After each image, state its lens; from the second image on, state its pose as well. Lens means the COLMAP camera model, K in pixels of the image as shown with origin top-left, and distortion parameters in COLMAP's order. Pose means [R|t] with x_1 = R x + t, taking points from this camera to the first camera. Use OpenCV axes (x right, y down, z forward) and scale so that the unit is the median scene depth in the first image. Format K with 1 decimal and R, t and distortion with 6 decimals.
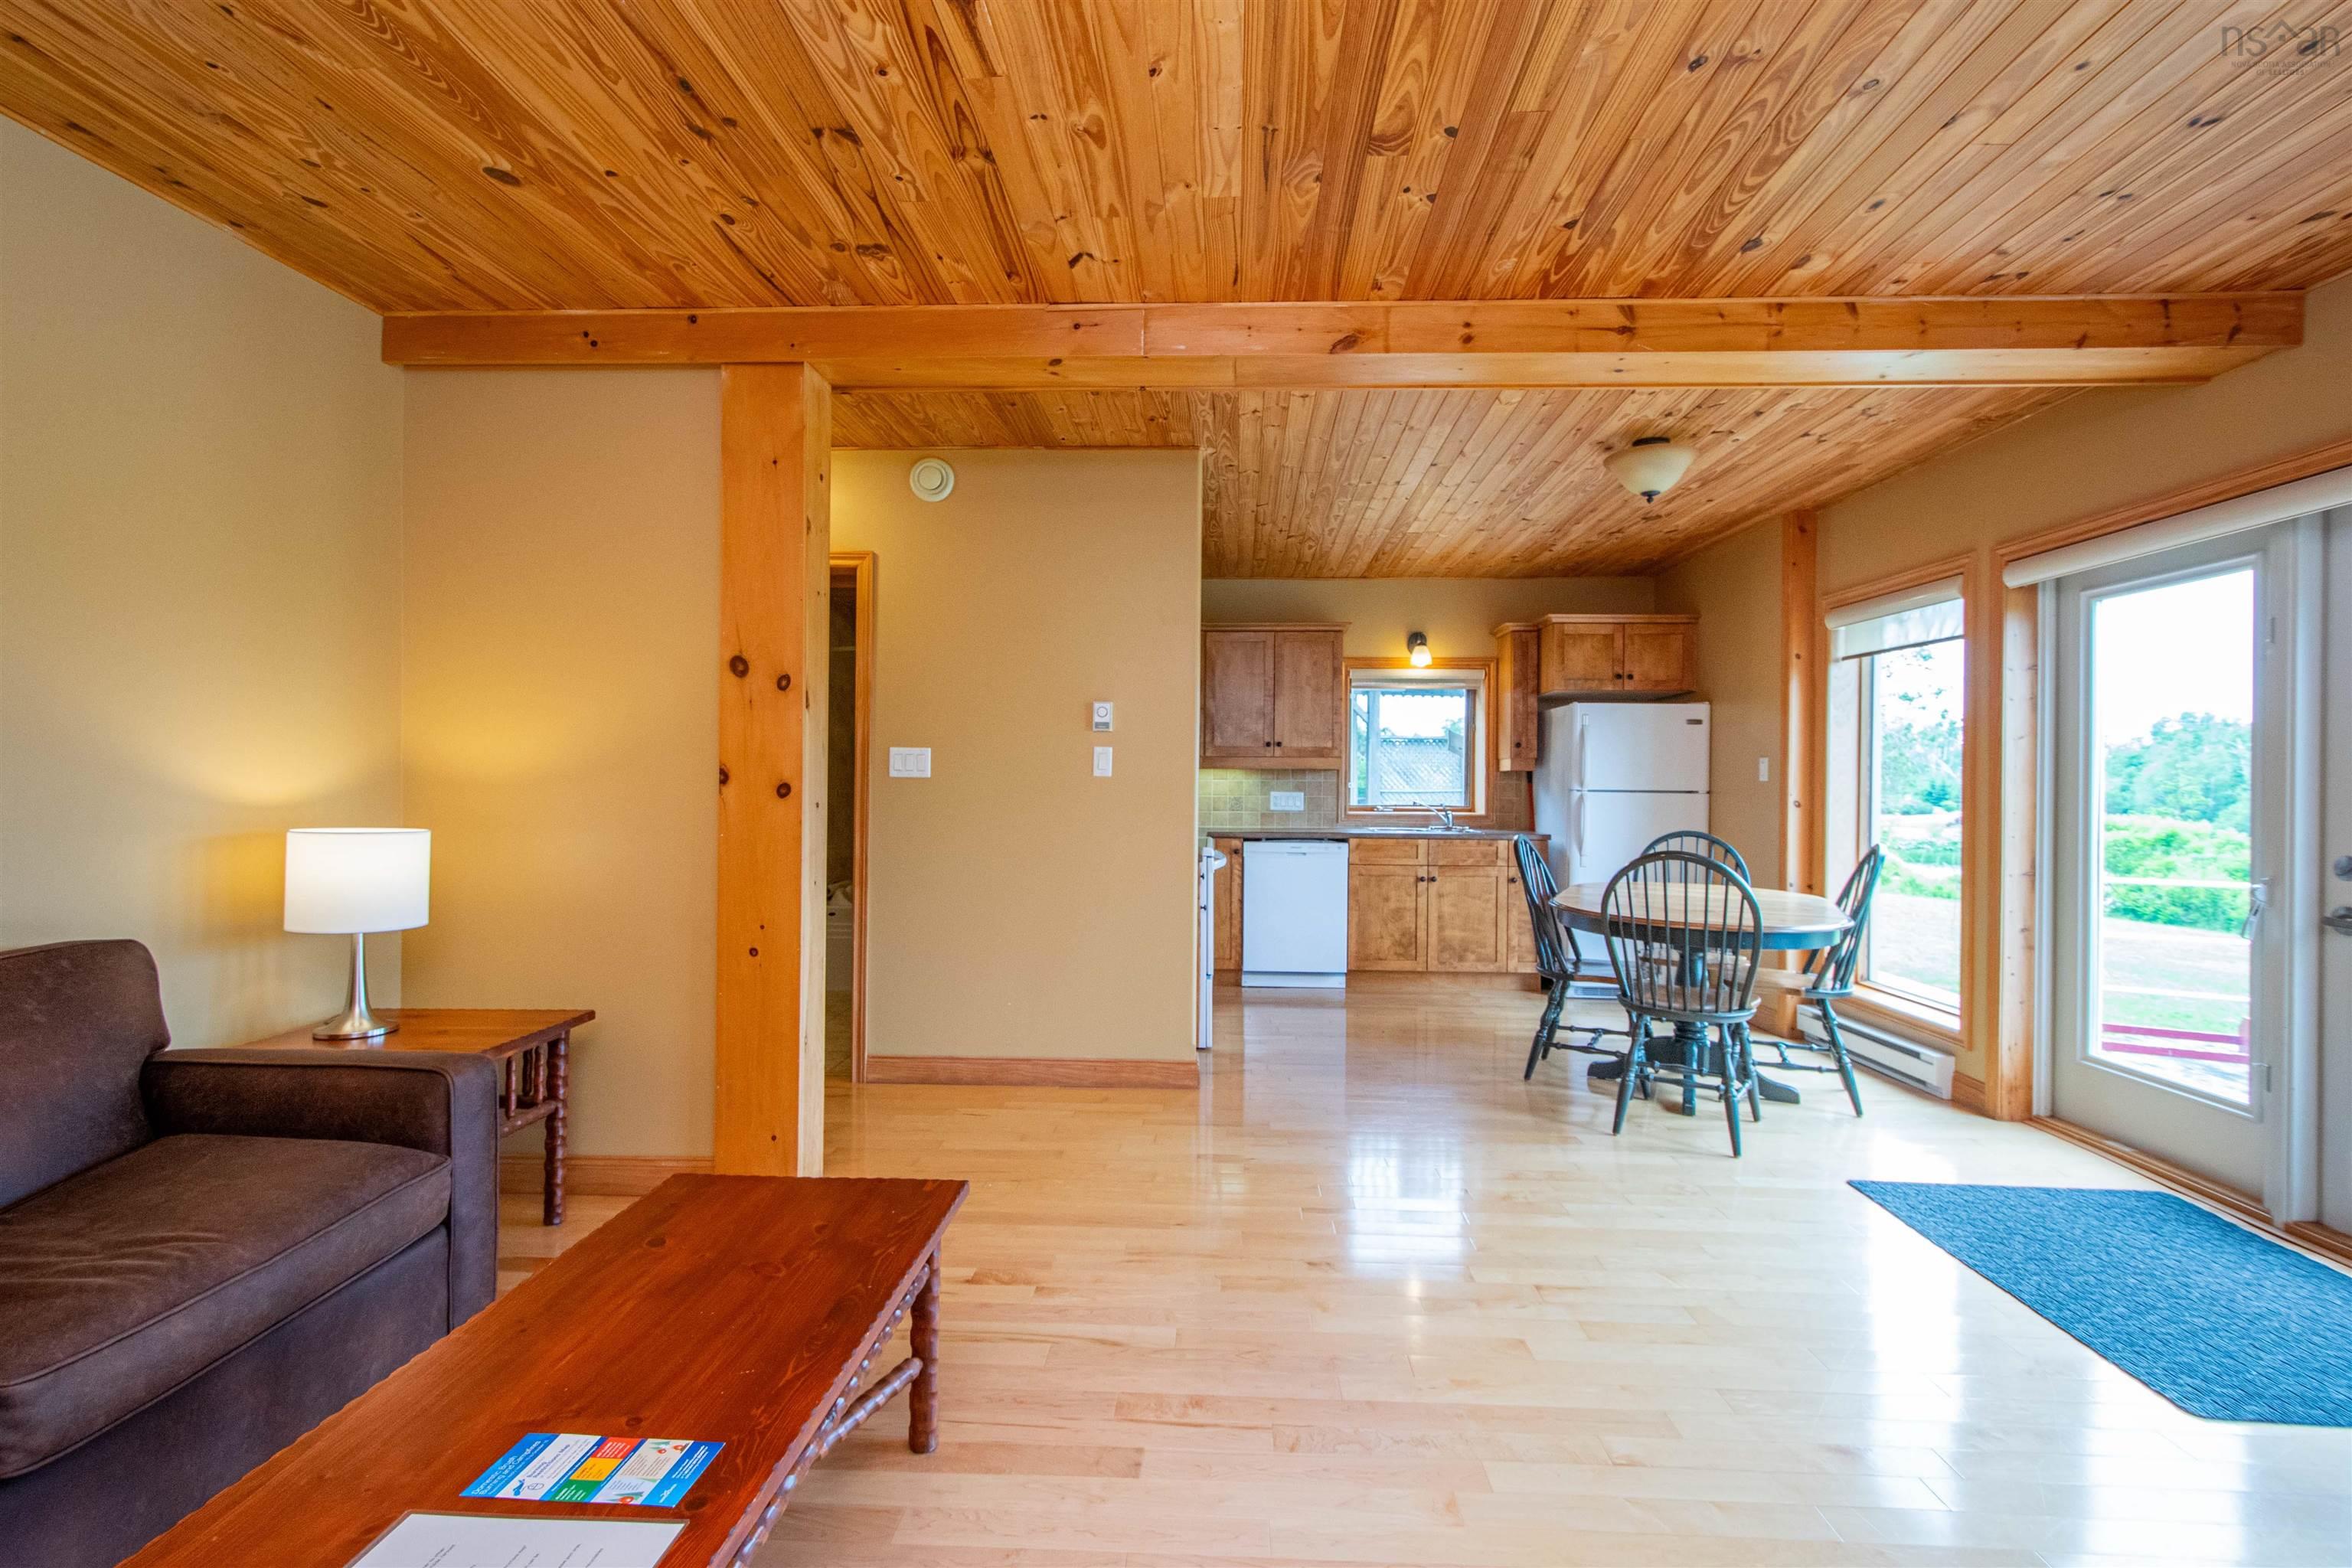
lens RADIAL K [[1034.4, 0, 1182.8], [0, 1034.4, 789.1], [0, 0, 1]] dist [0.002316, -0.000737]
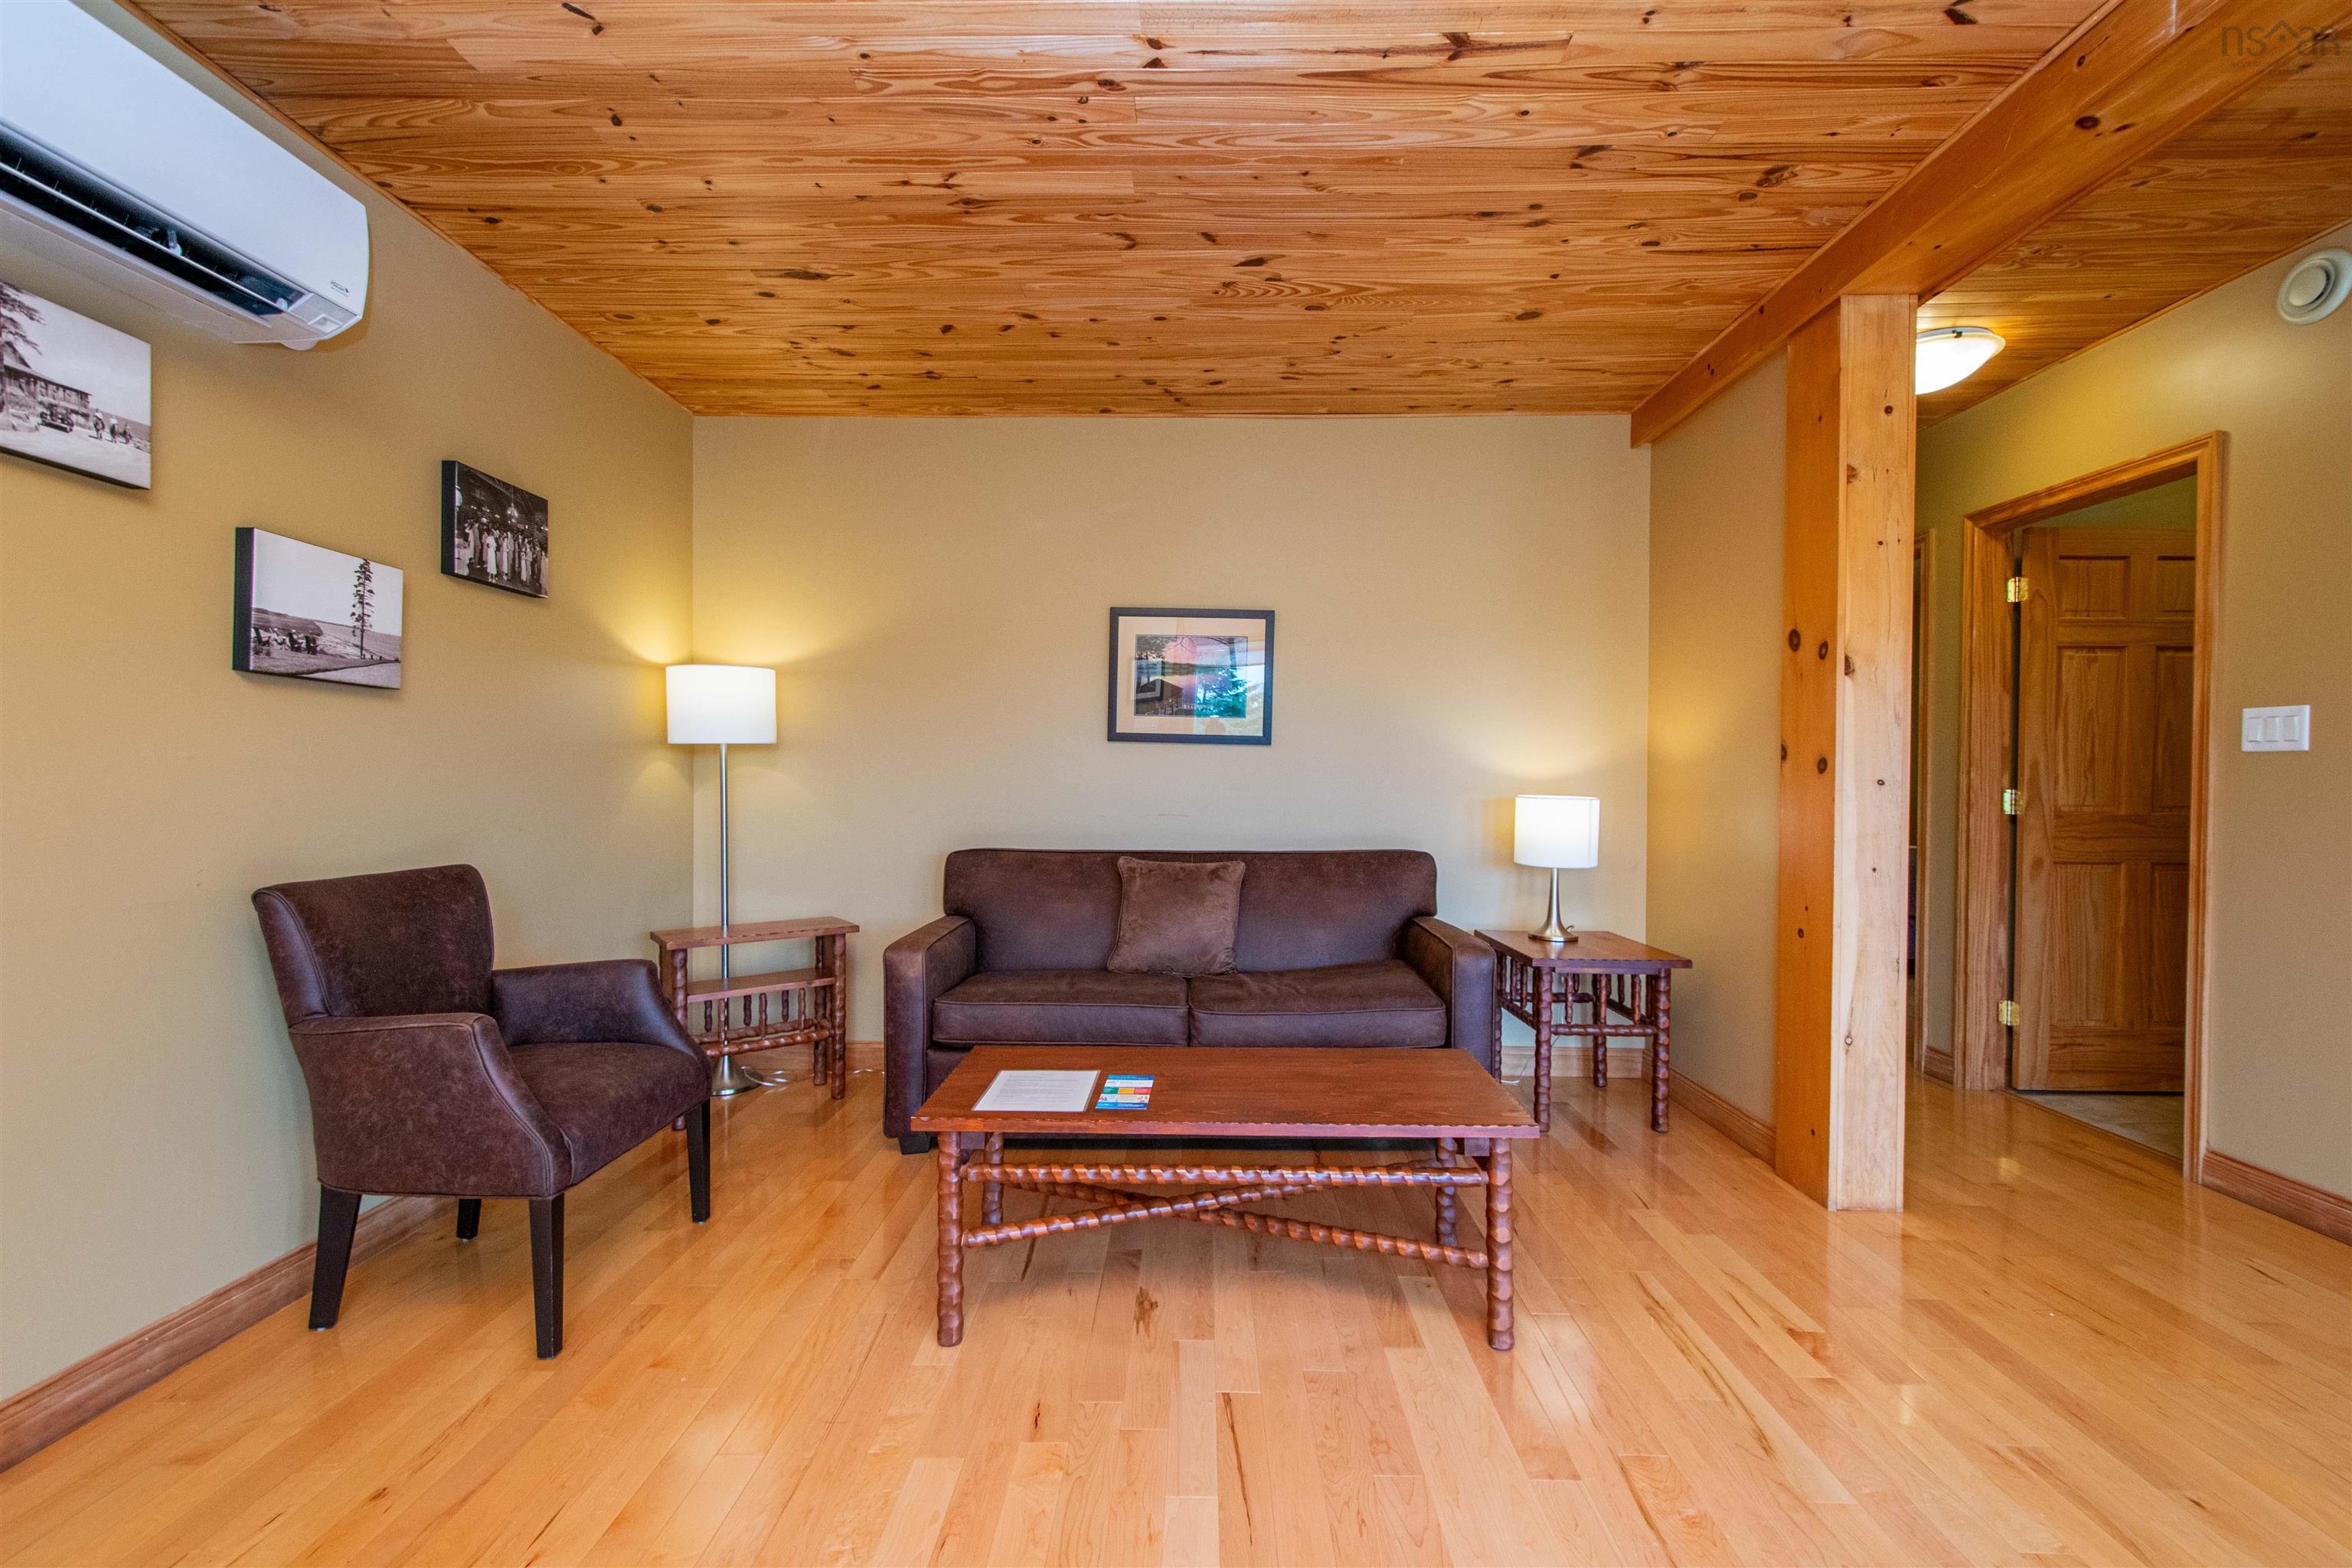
lens RADIAL K [[1034.4, 0, 1197.1], [0, 1034.4, 790.3], [0, 0, 1]] dist [0.002316, -0.000737]
pose [[0.027487, 0.006079, -0.999604, 0.390146], [-0.011505, 0.999917, 0.005765, 0.017962], [0.999556, 0.011342, 0.027555, 0.294973]]
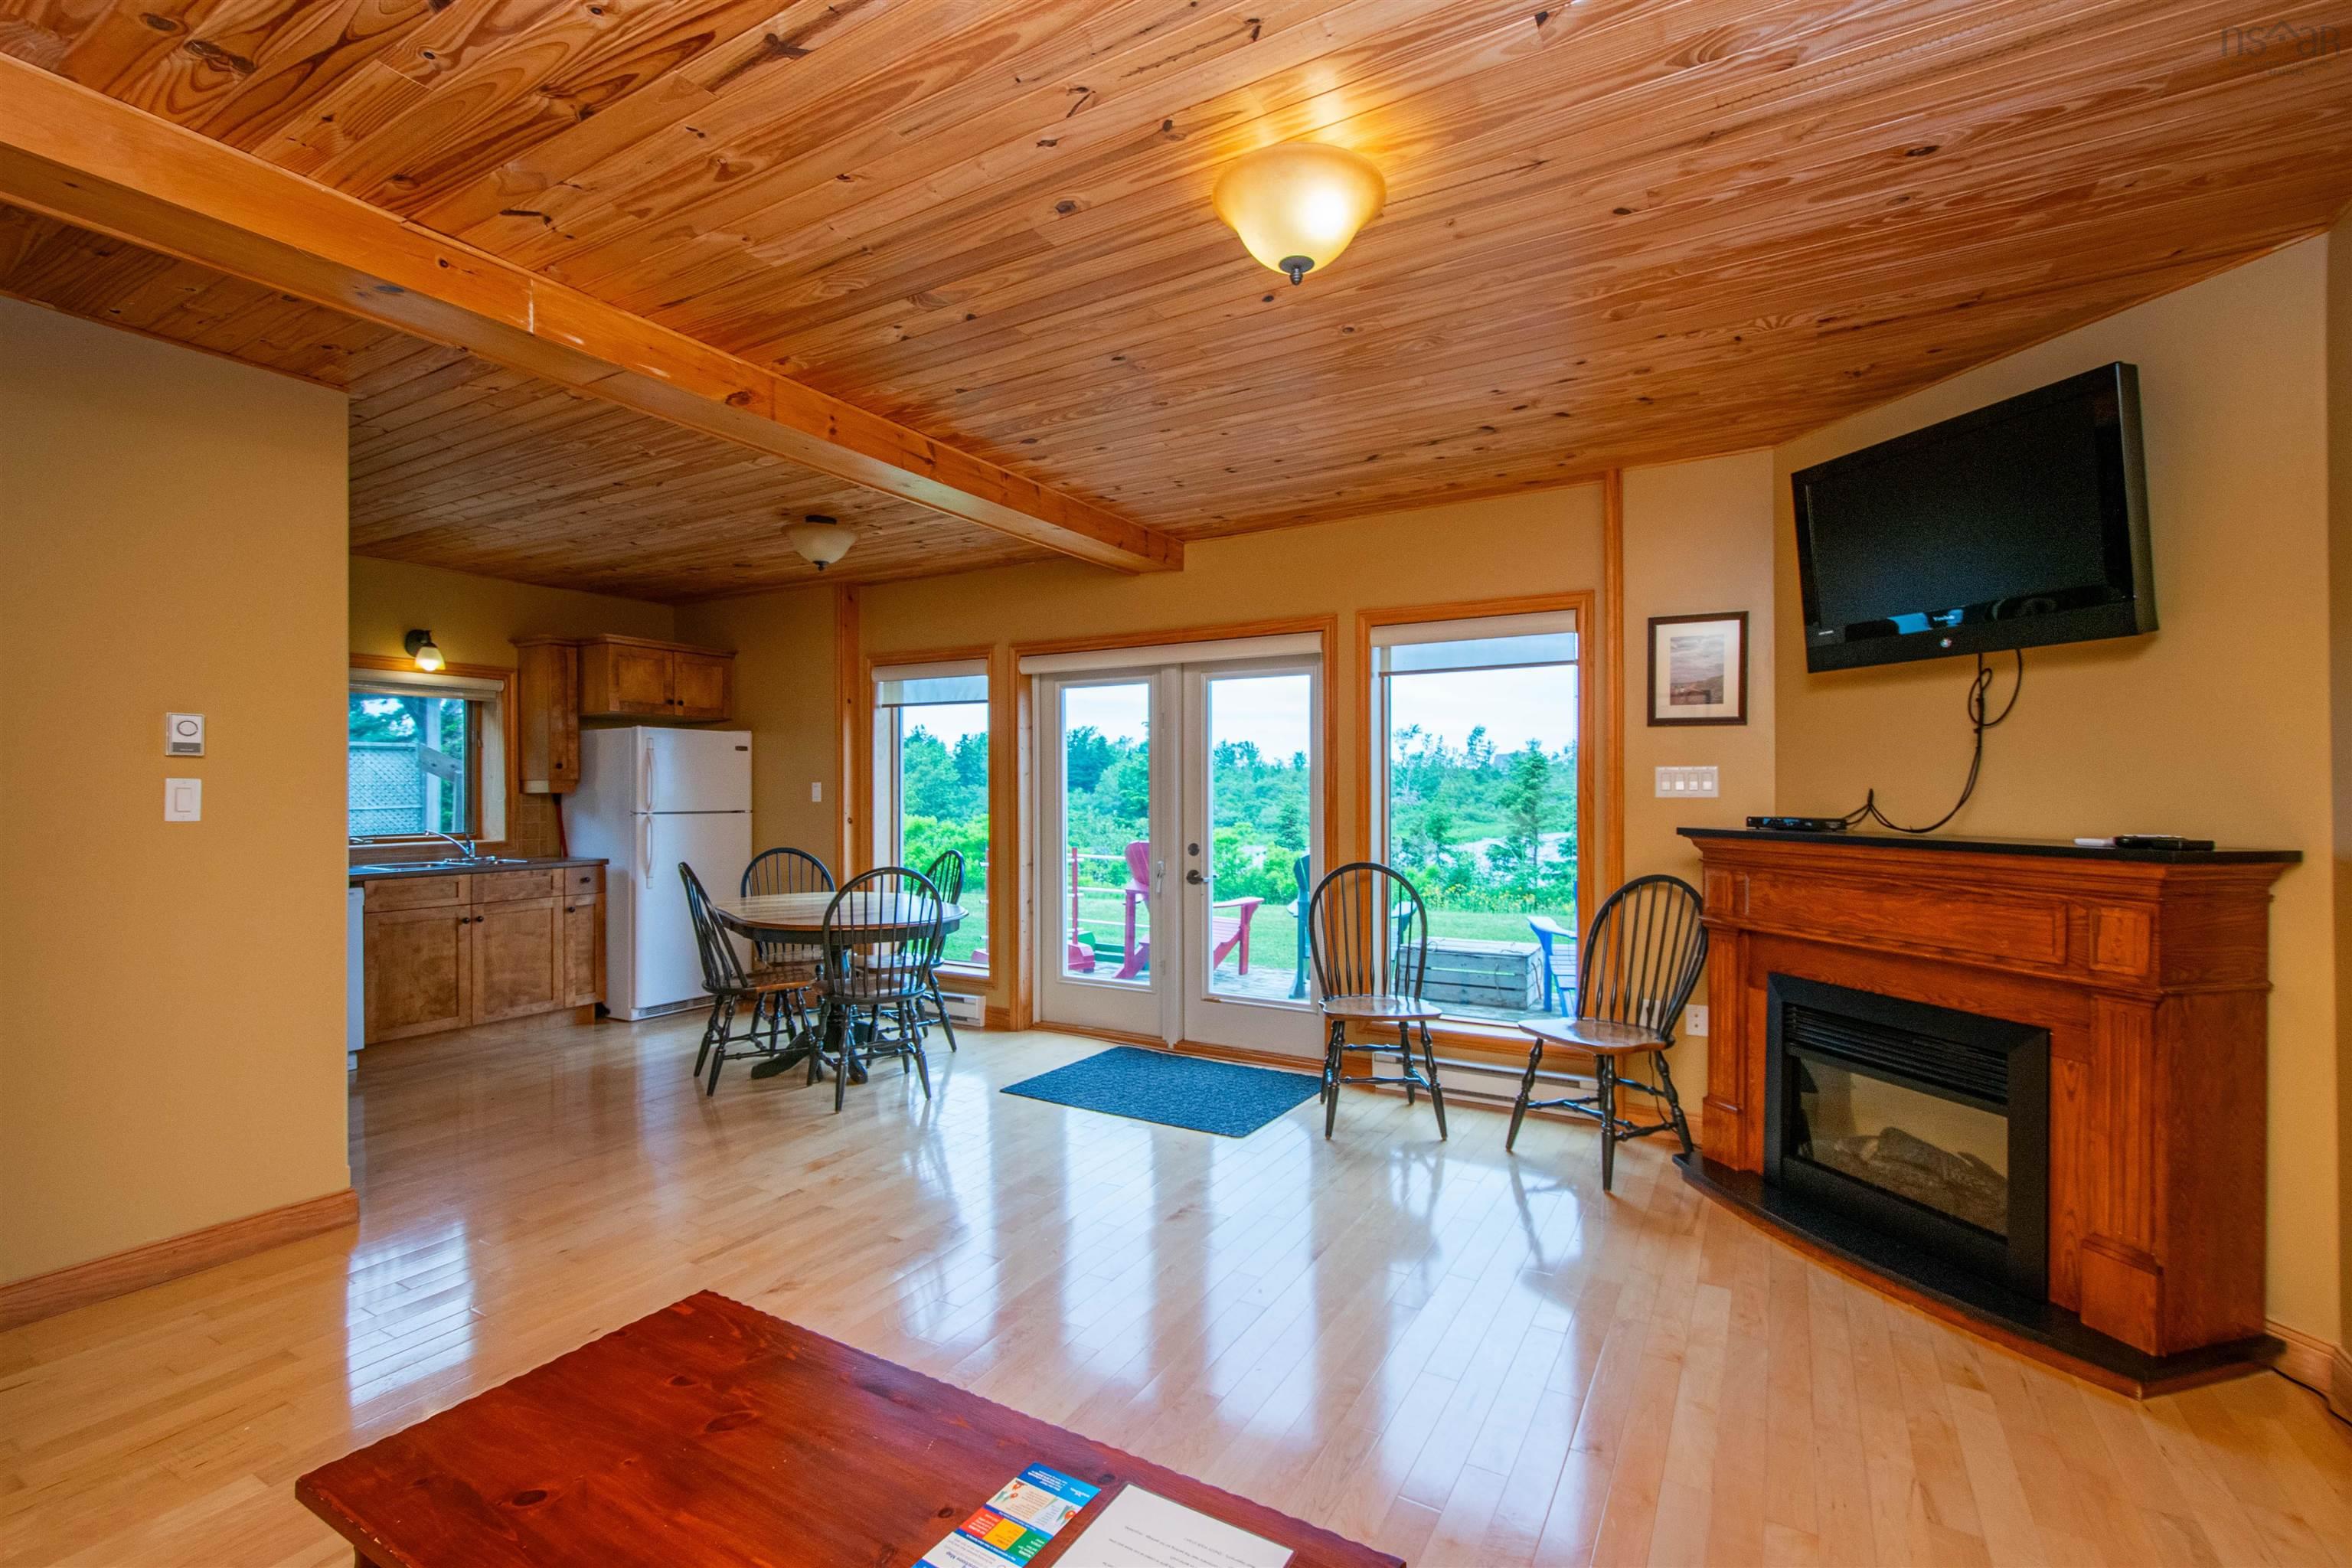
lens RADIAL K [[1034.4, 0, 1184.6], [0, 1034.4, 786.5], [0, 0, 1]] dist [0.002316, -0.000737]
pose [[0.463020, -0.007250, 0.886318, -0.387099], [0.012326, 0.999923, 0.001741, -0.028882], [-0.886262, 0.010118, 0.463073, 0.093595]]
